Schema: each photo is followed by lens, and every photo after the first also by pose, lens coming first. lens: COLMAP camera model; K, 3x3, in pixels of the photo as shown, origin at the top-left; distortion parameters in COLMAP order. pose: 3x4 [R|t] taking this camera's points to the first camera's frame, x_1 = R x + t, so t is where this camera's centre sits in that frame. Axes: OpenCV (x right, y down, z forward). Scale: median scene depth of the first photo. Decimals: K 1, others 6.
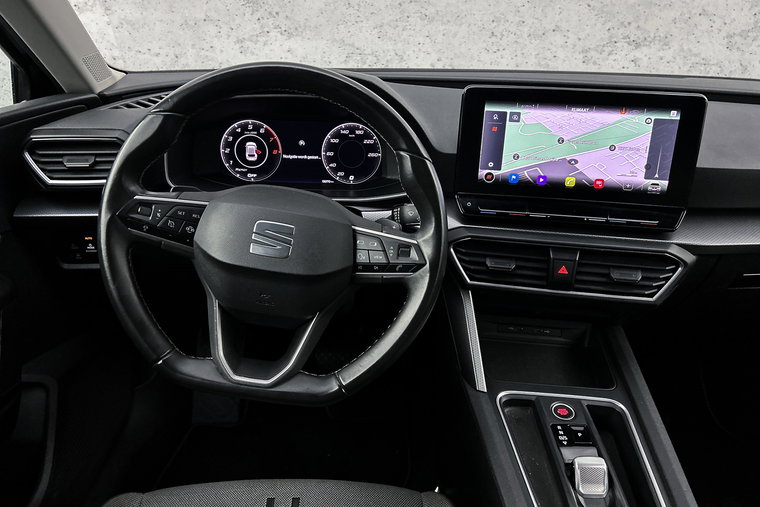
lens RADIAL K [[576.7, 0, 383.3], [0, 576.7, 257.1], [0, 0, 1]] dist [0.056035, -0.077843]
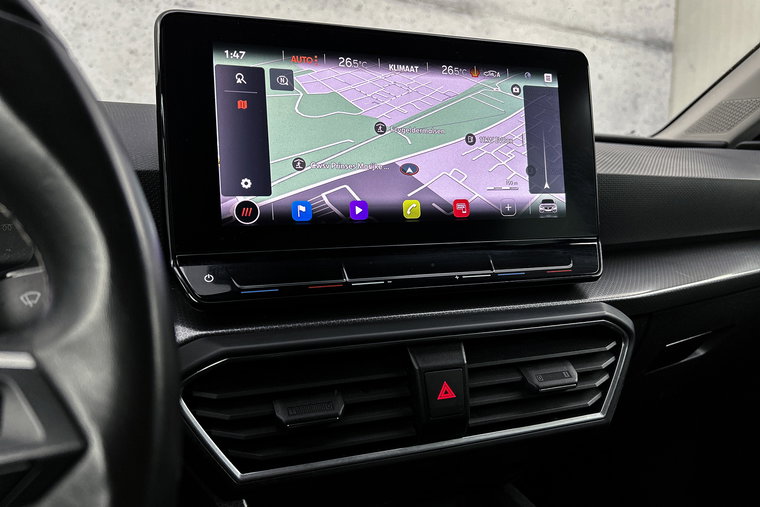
lens RADIAL K [[576.7, 0, 383.8], [0, 576.7, 254.4], [0, 0, 1]] dist [0.056035, -0.077843]
pose [[0.866202, -0.083930, 0.492595, 0.056534], [0.222671, 0.947339, -0.230145, 0.014103], [-0.447339, 0.309038, 0.839276, 0.605637]]
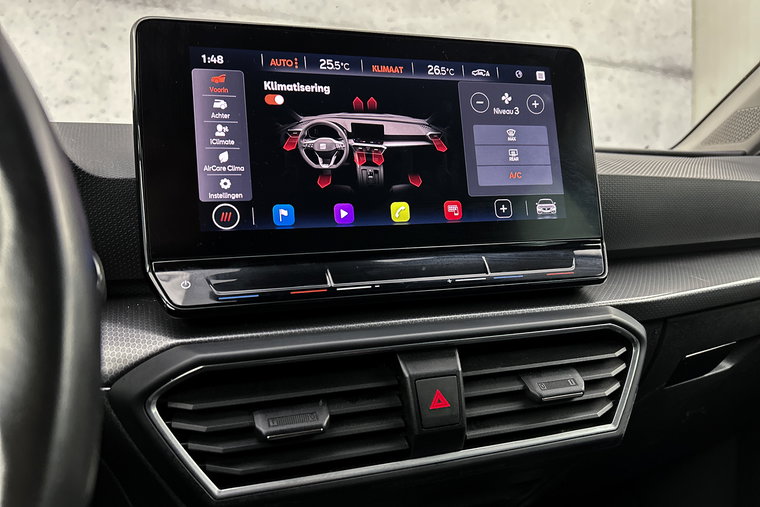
lens RADIAL K [[576.7, 0, 382.0], [0, 576.7, 261.0], [0, 0, 1]] dist [0.056035, -0.077843]
pose [[0.885678, -0.083886, 0.456659, 0.089605], [0.239099, 0.925507, -0.293716, 0.041756], [-0.398002, 0.369325, 0.839758, 0.619367]]
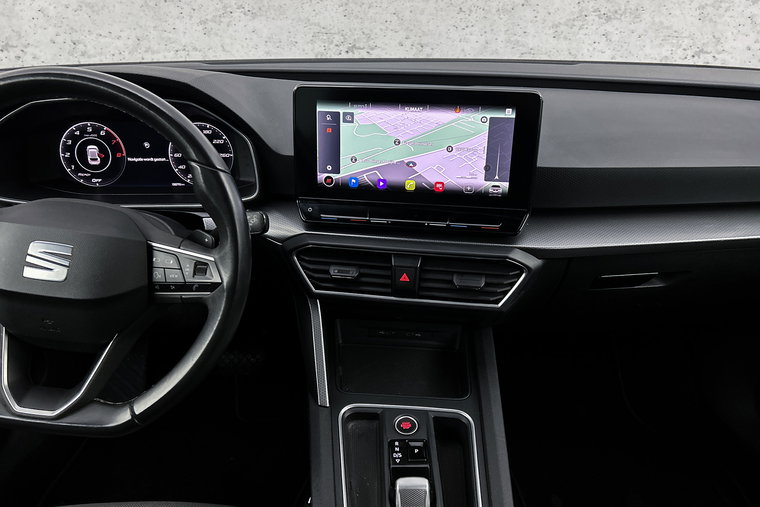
lens RADIAL K [[576.7, 0, 390.5], [0, 576.7, 252.0], [0, 0, 1]] dist [0.056035, -0.077843]
pose [[0.999705, -0.022670, 0.008669, 0.276142], [0.022393, 0.999274, 0.030811, -0.049353], [-0.009361, -0.030608, 0.999488, 0.051835]]
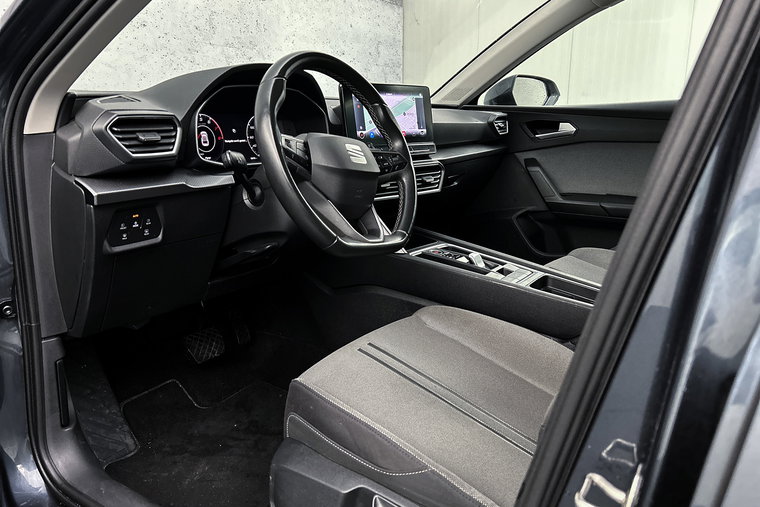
lens RADIAL K [[576.7, 0, 381.7], [0, 576.7, 257.3], [0, 0, 1]] dist [0.056035, -0.077843]
pose [[0.576323, -0.218128, 0.787574, -1.185408], [0.343410, 0.939144, 0.008811, 0.199403], [-0.741567, 0.265383, 0.616158, 0.022065]]
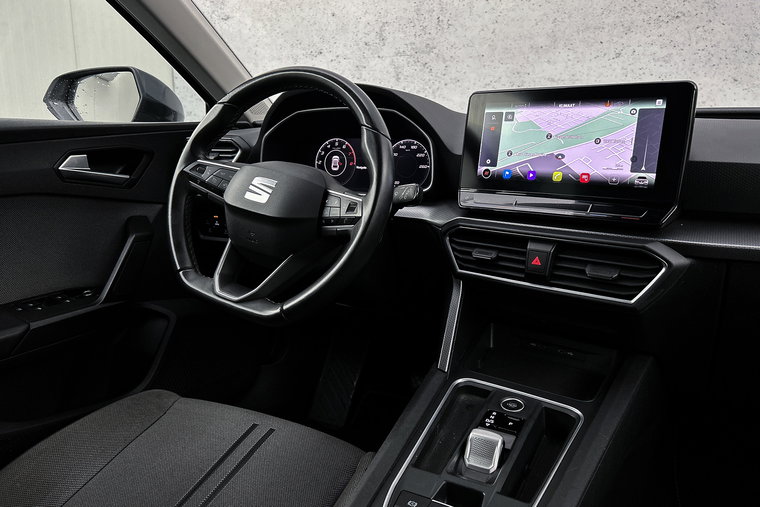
lens RADIAL K [[576.7, 0, 383.0], [0, 576.7, 251.7], [0, 0, 1]] dist [0.056035, -0.077843]
pose [[0.861161, 0.081855, -0.501699, 0.569530], [-0.188955, 0.967778, -0.166440, 0.216096], [0.471909, 0.238130, 0.848879, 0.041741]]
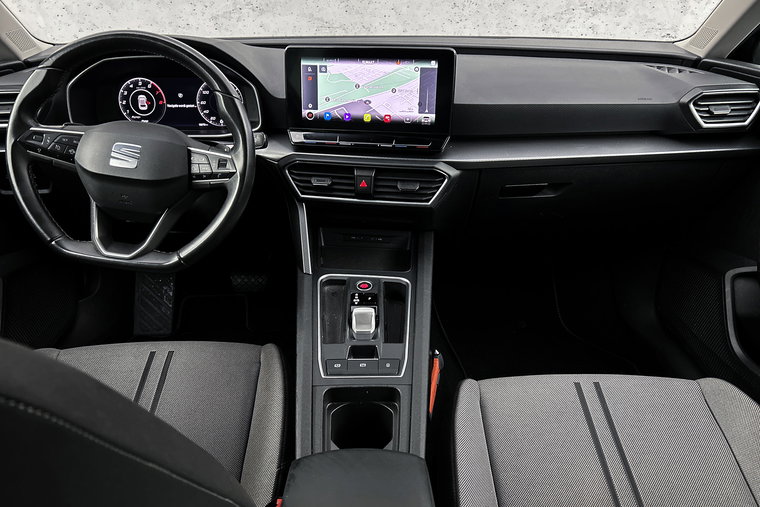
lens RADIAL K [[576.7, 0, 386.3], [0, 576.7, 266.0], [0, 0, 1]] dist [0.056035, -0.077843]
pose [[0.999694, -0.020234, -0.014236, 0.374891], [0.020945, 0.998444, 0.051676, 0.145007], [0.013168, -0.051958, 0.998562, -0.357680]]
